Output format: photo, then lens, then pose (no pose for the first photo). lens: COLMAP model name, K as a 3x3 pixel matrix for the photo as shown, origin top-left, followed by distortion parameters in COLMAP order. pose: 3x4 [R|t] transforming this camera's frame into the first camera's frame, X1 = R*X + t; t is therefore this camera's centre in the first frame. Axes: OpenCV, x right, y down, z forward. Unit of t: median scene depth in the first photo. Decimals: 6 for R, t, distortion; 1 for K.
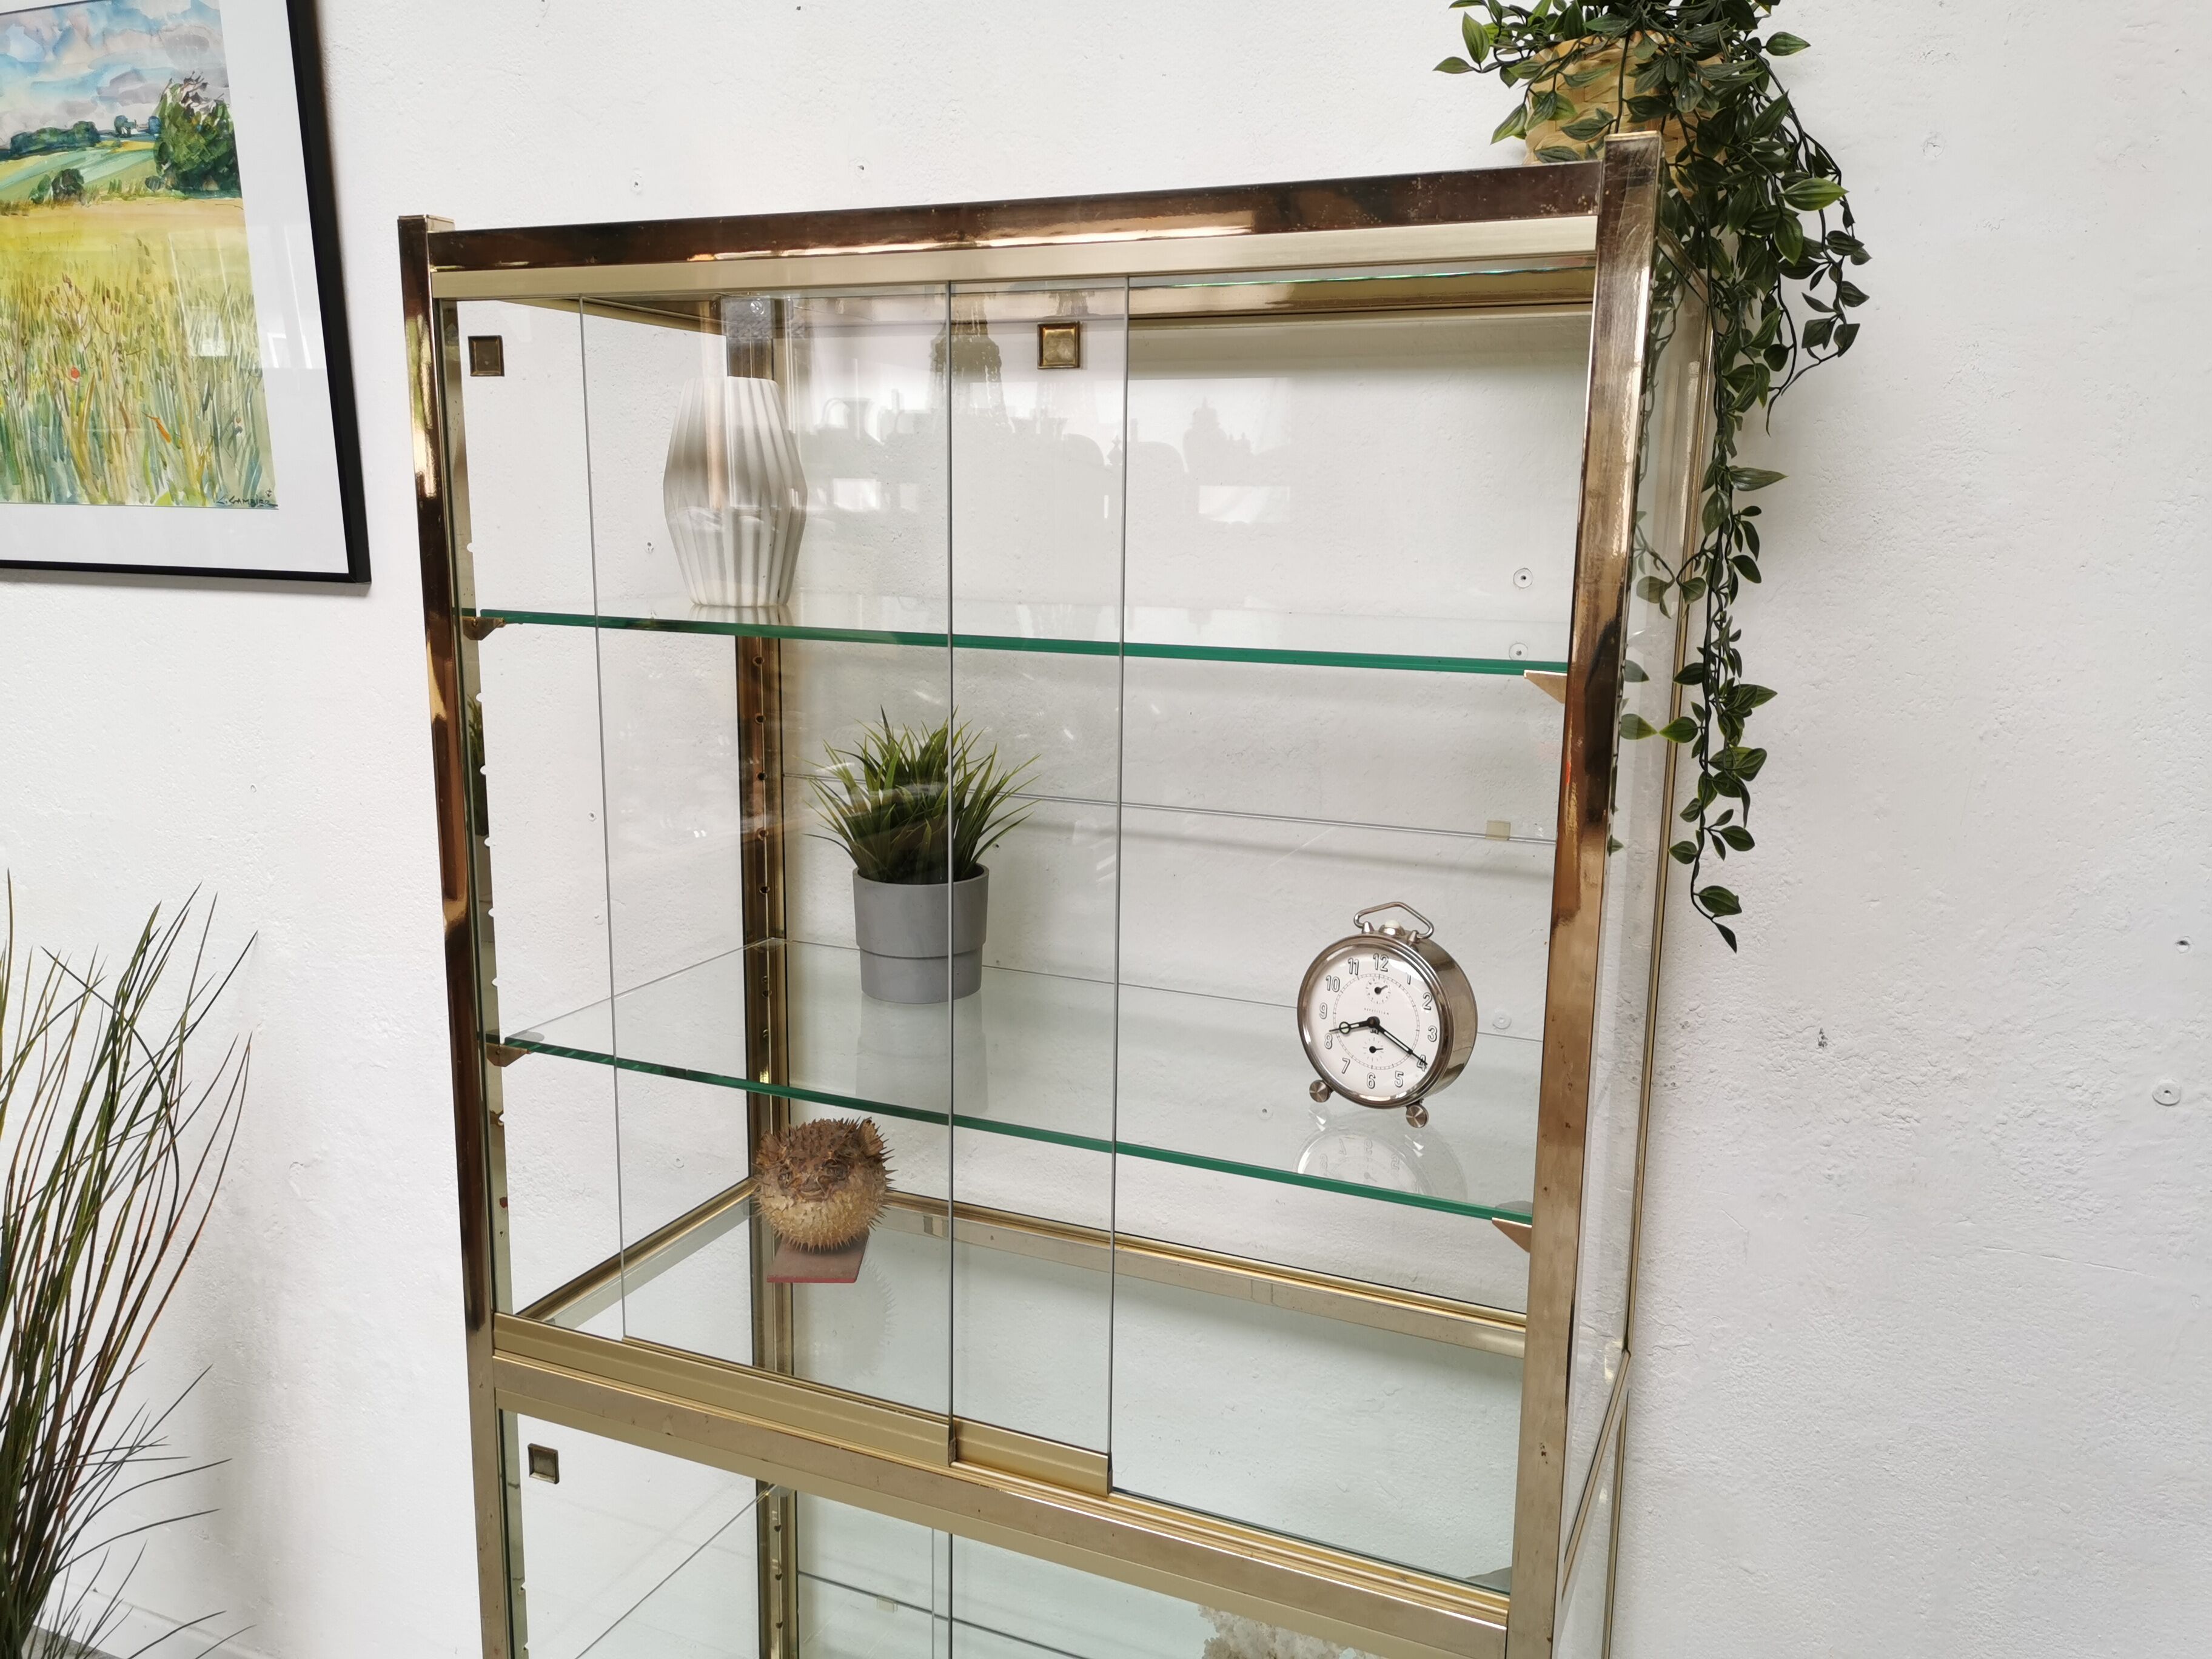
lens RADIAL K [[1718.4, 0, 1106.9], [0, 1718.4, 835.5], [0, 0, 1]] dist [0.035861, -0.012909]
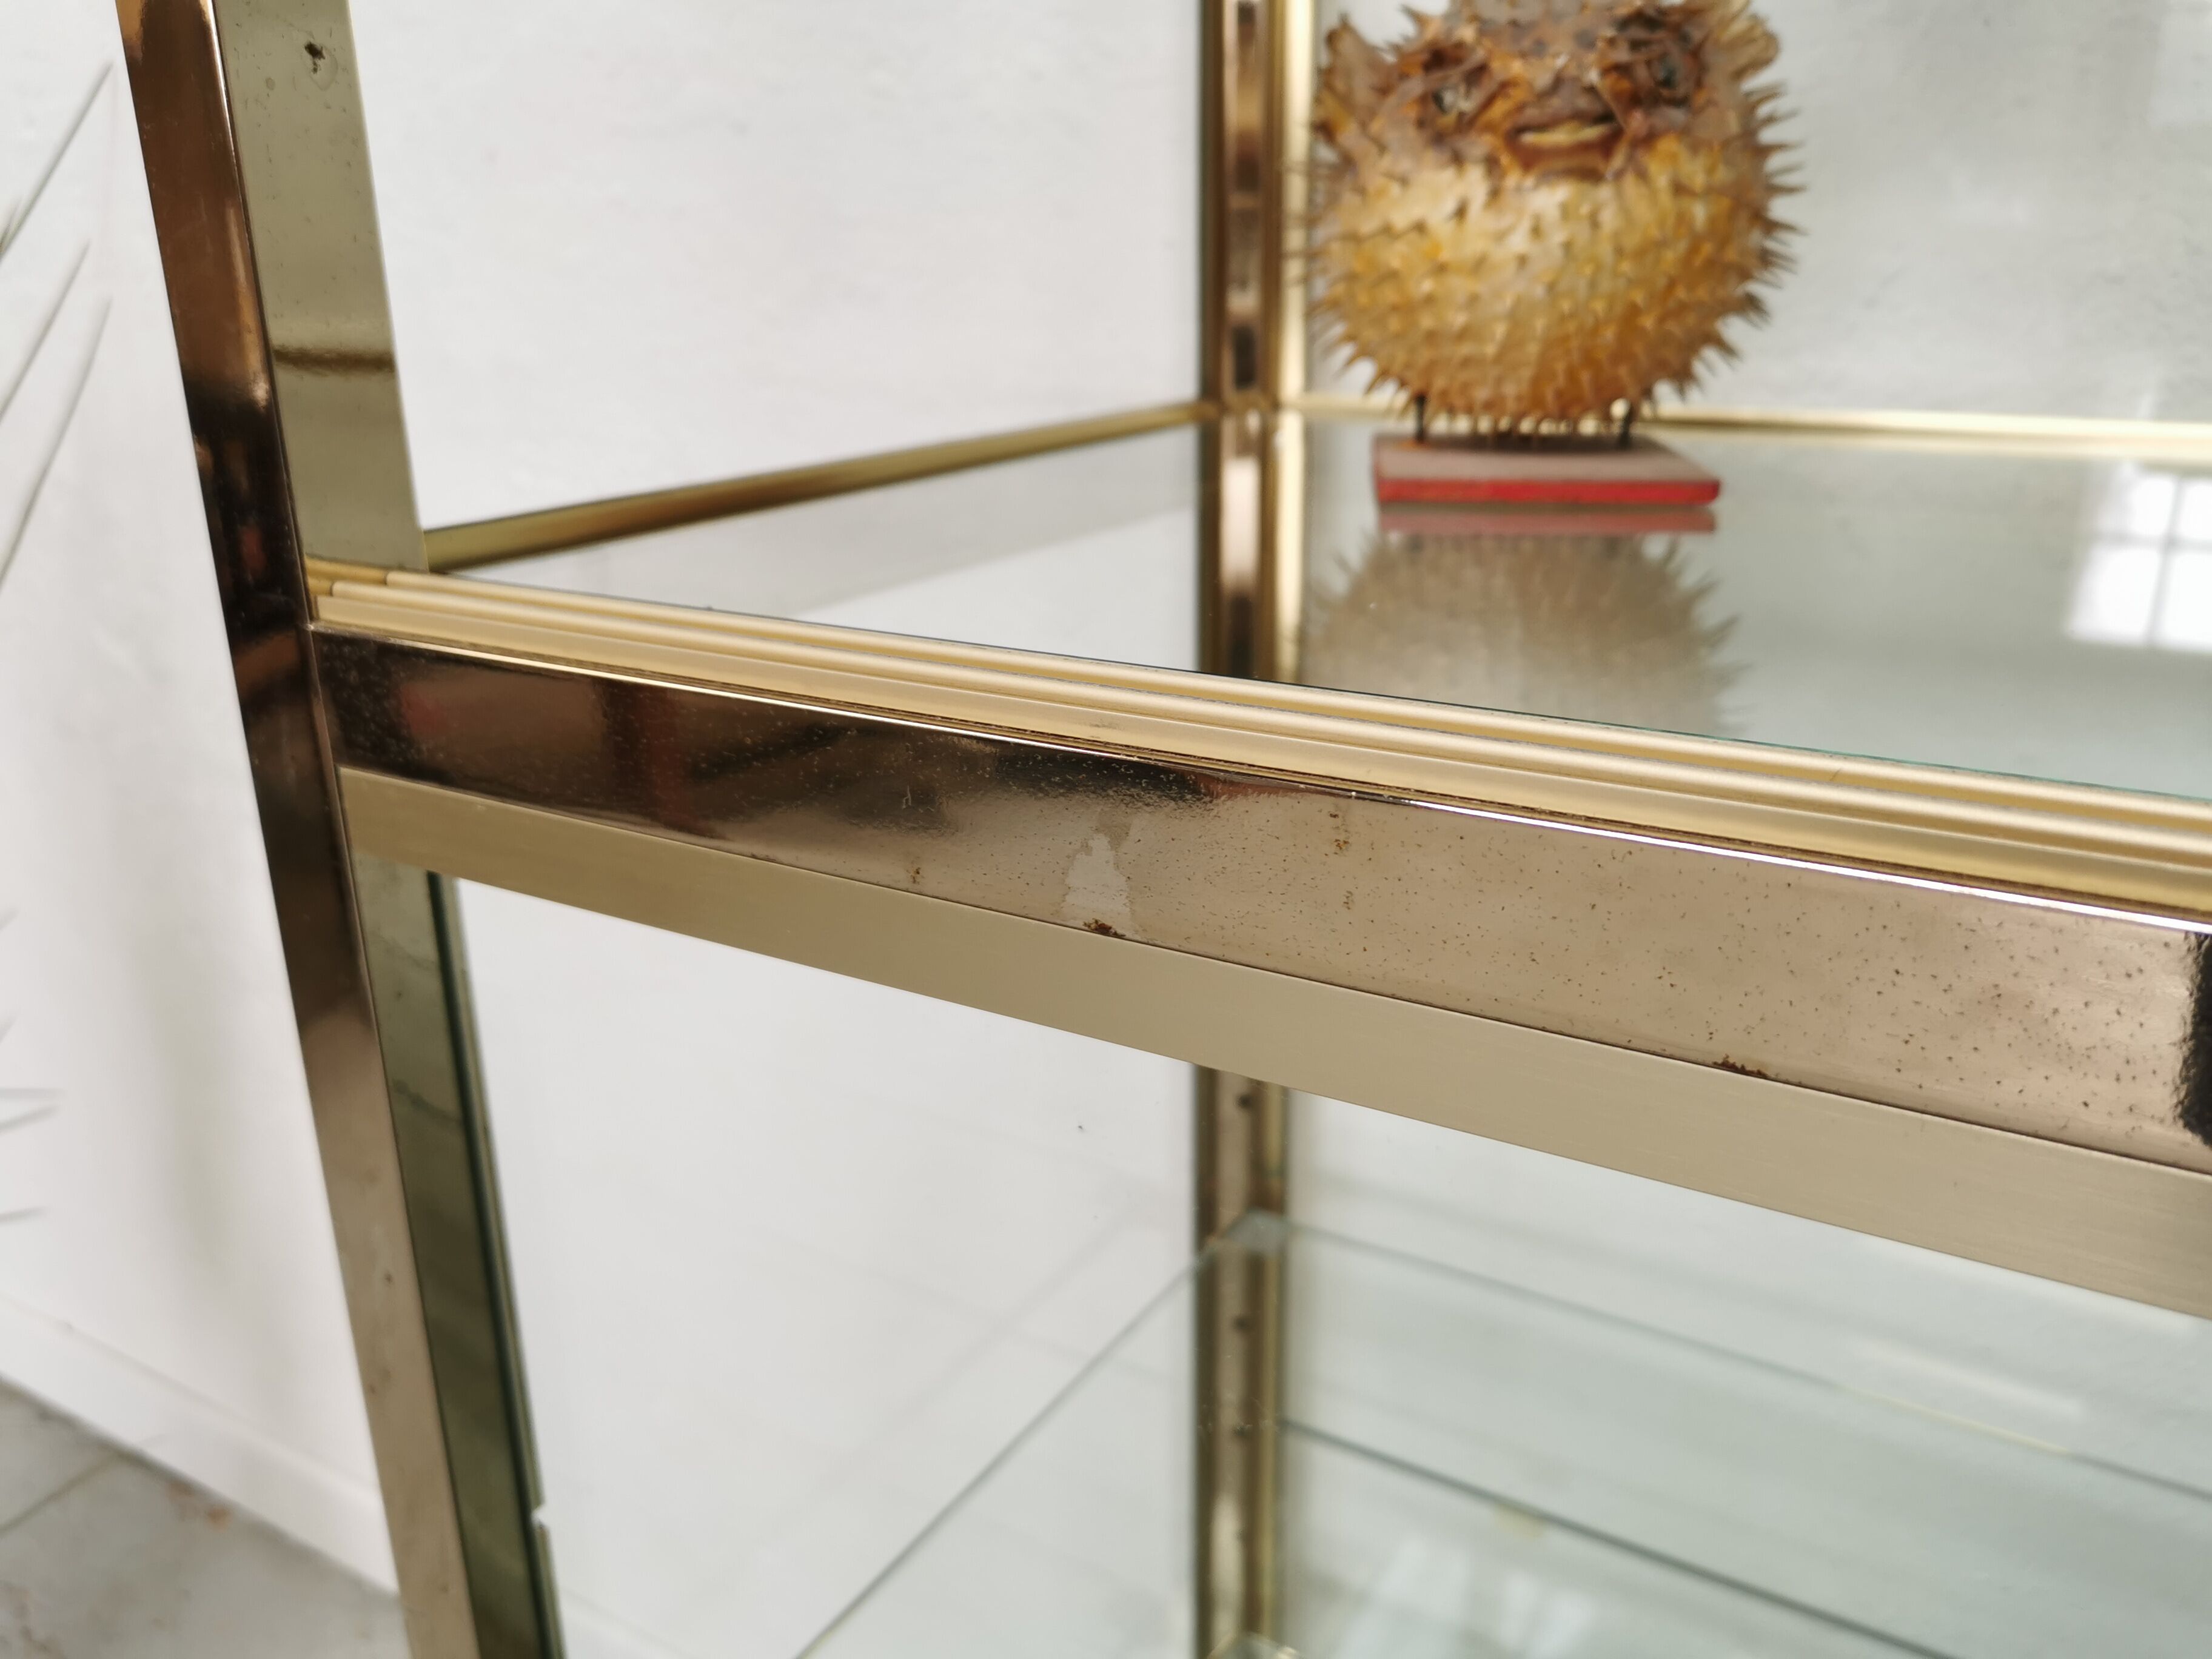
lens RADIAL K [[1718.4, 0, 1106.9], [0, 1718.4, 835.5], [0, 0, 1]] dist [0.035861, -0.012909]
pose [[0.992536, 0.012898, -0.121267, -0.245952], [0.004081, 0.990321, 0.138737, 0.325448], [0.121882, -0.138196, 0.982877, 0.867744]]
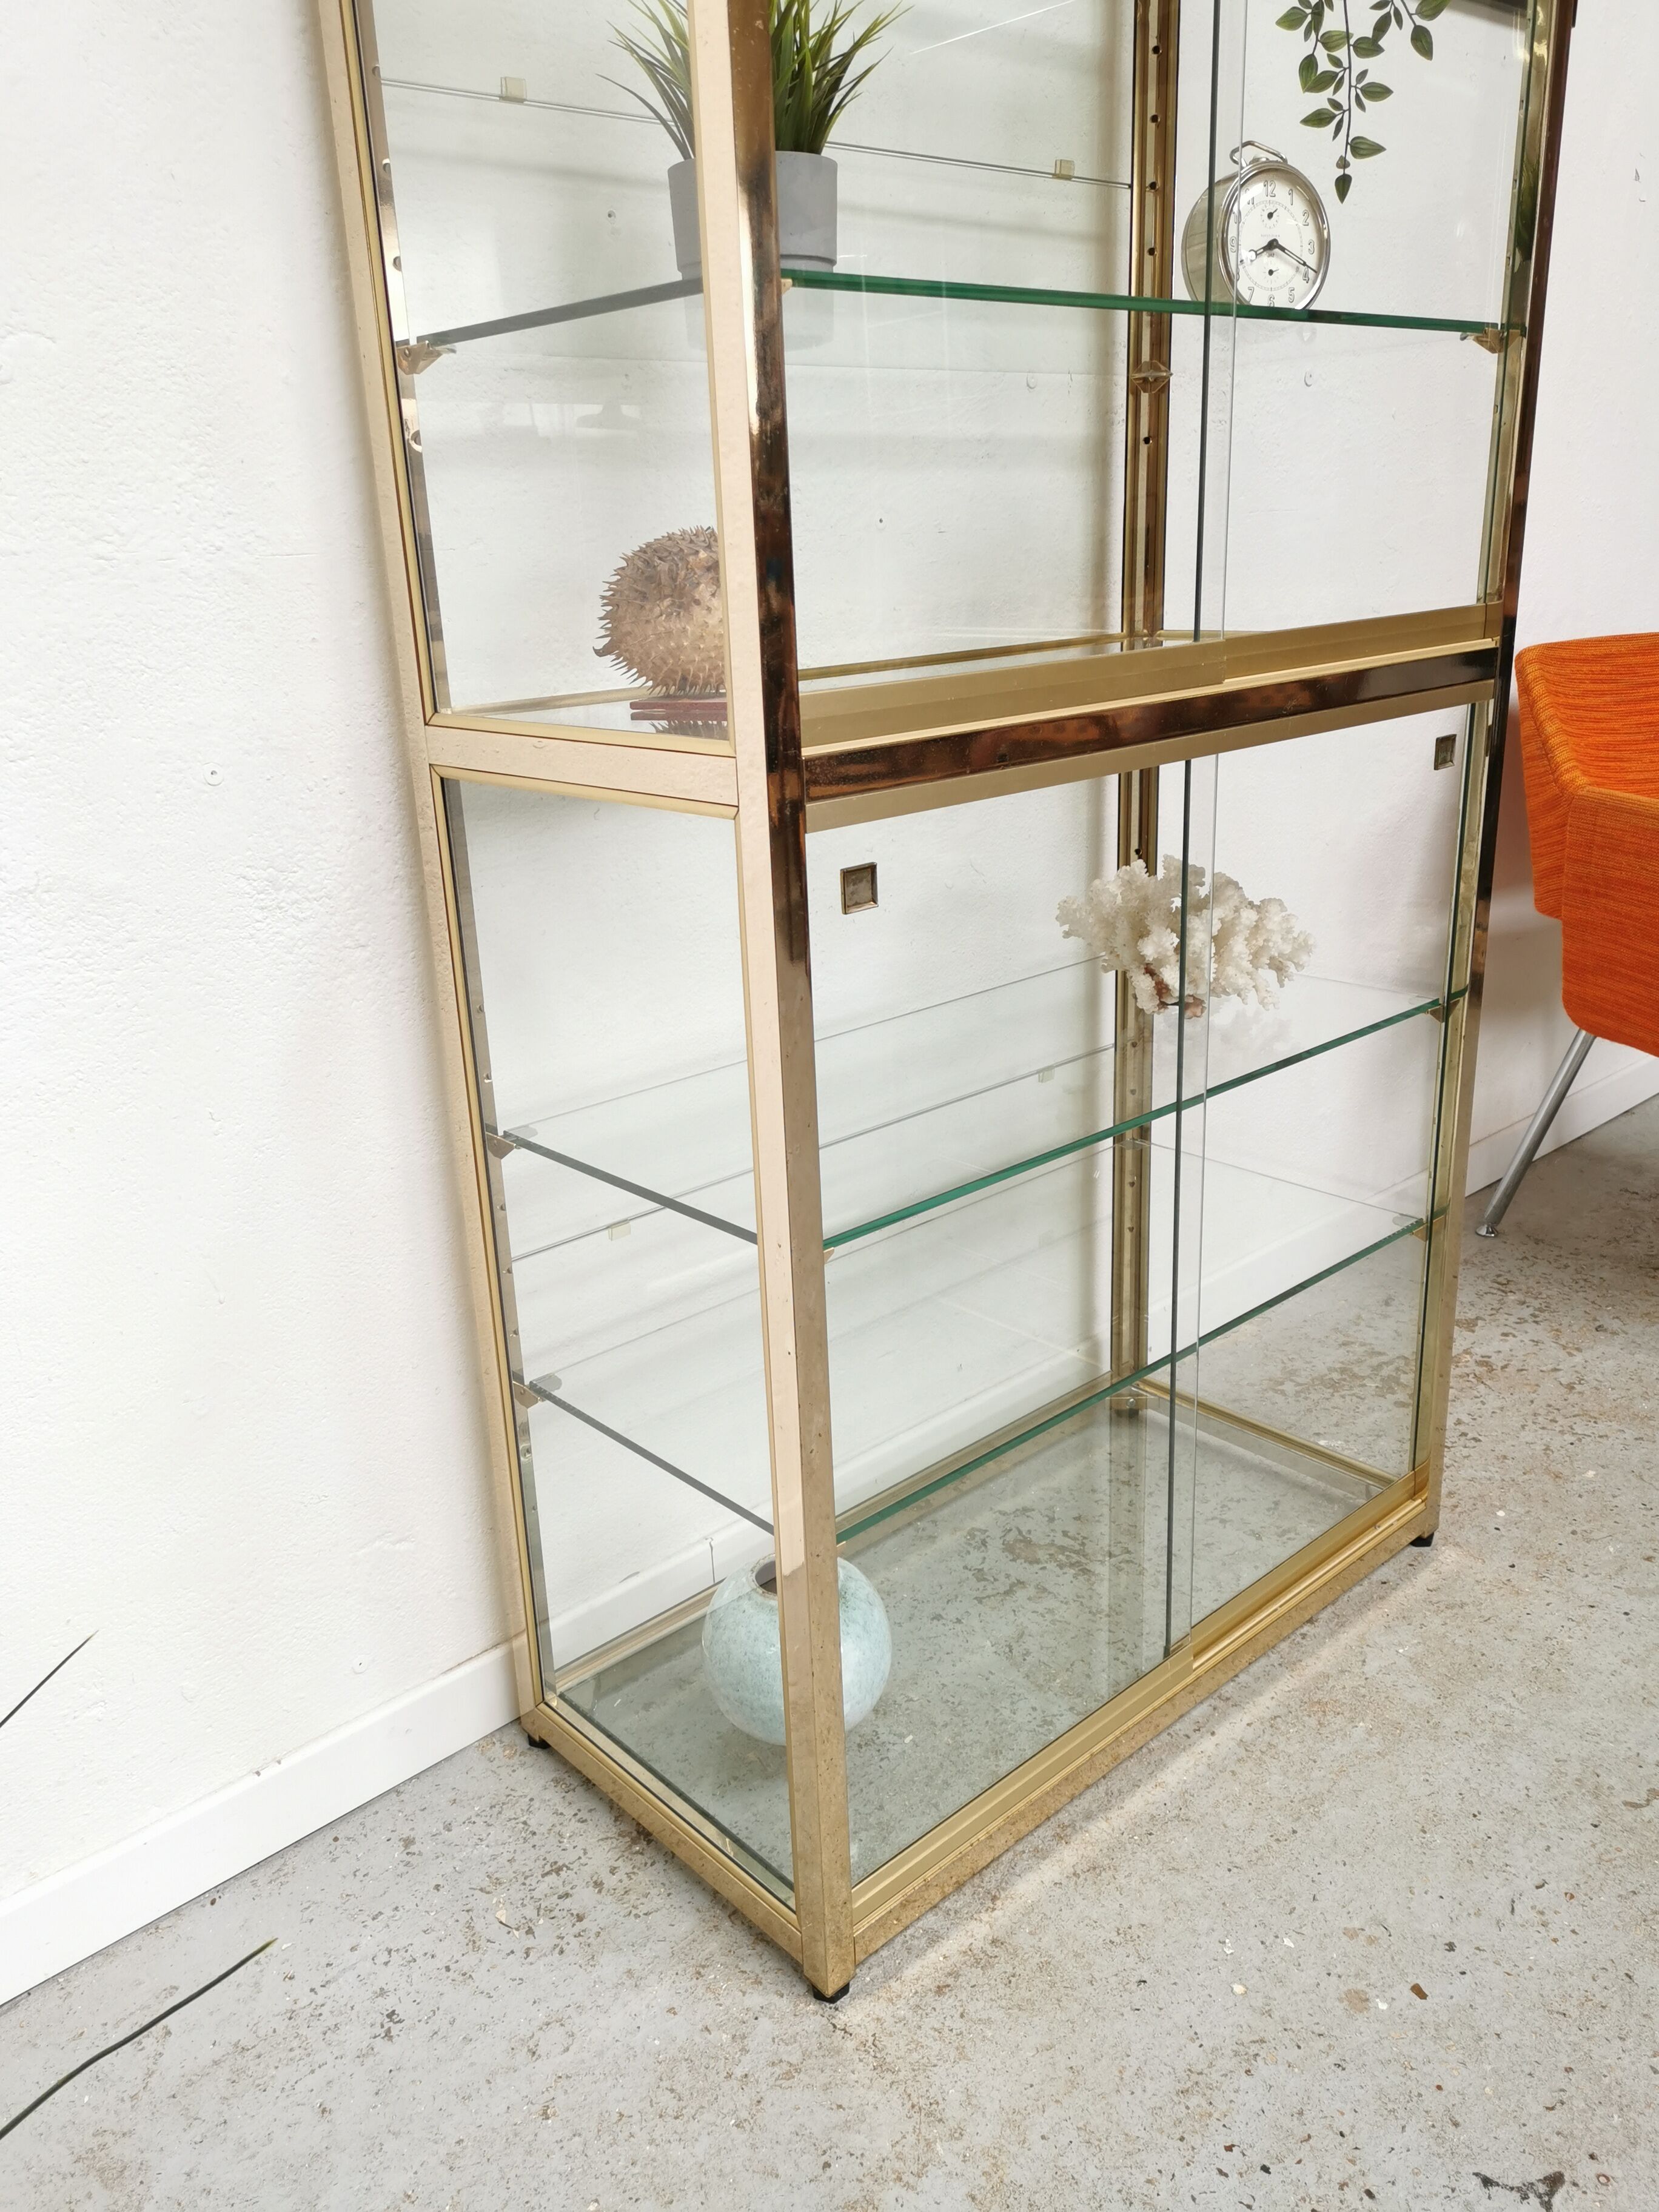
lens RADIAL K [[1704.9, 0, 821.2], [0, 1704.9, 1109.9], [0, 0, 1]] dist [0.056254, -0.056102]
pose [[0.405830, -0.323057, 0.854948, -1.109051], [0.218950, 0.942570, 0.252234, 0.286875], [-0.887334, 0.084827, 0.453257, 0.756192]]
